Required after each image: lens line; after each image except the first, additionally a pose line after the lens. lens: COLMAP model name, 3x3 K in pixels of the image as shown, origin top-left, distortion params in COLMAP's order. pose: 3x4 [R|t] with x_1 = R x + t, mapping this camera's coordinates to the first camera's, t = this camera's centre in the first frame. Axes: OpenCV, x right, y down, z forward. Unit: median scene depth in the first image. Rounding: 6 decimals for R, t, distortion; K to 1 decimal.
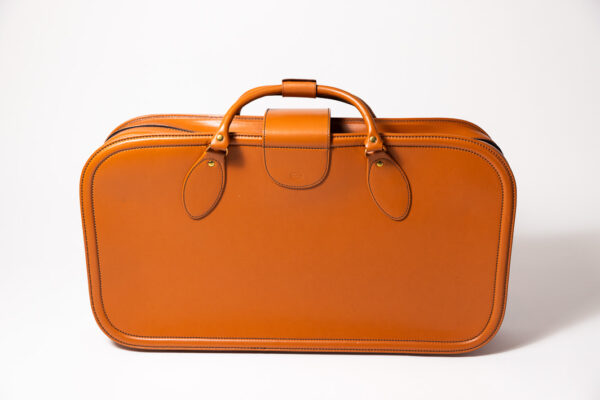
lens RADIAL K [[828.1, 0, 296.7], [0, 828.1, 183.1], [0, 0, 1]] dist [0.054347, 0.000000]
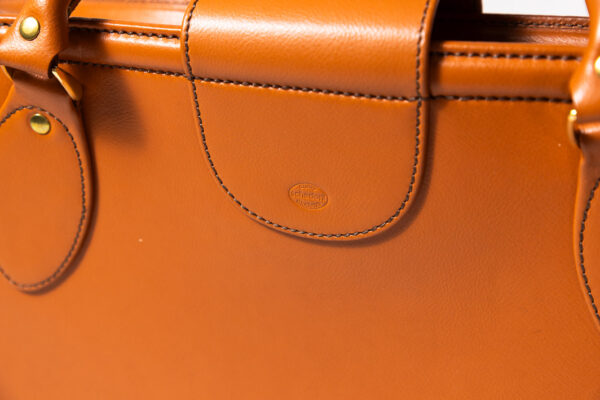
lens RADIAL K [[828.1, 0, 299.4], [0, 828.1, 198.6], [0, 0, 1]] dist [0.054347, 0.000000]
pose [[0.952726, 0.106885, -0.284409, 0.078090], [-0.107501, 0.994113, 0.013492, -0.011359], [0.284177, 0.017720, 0.958608, 0.745718]]
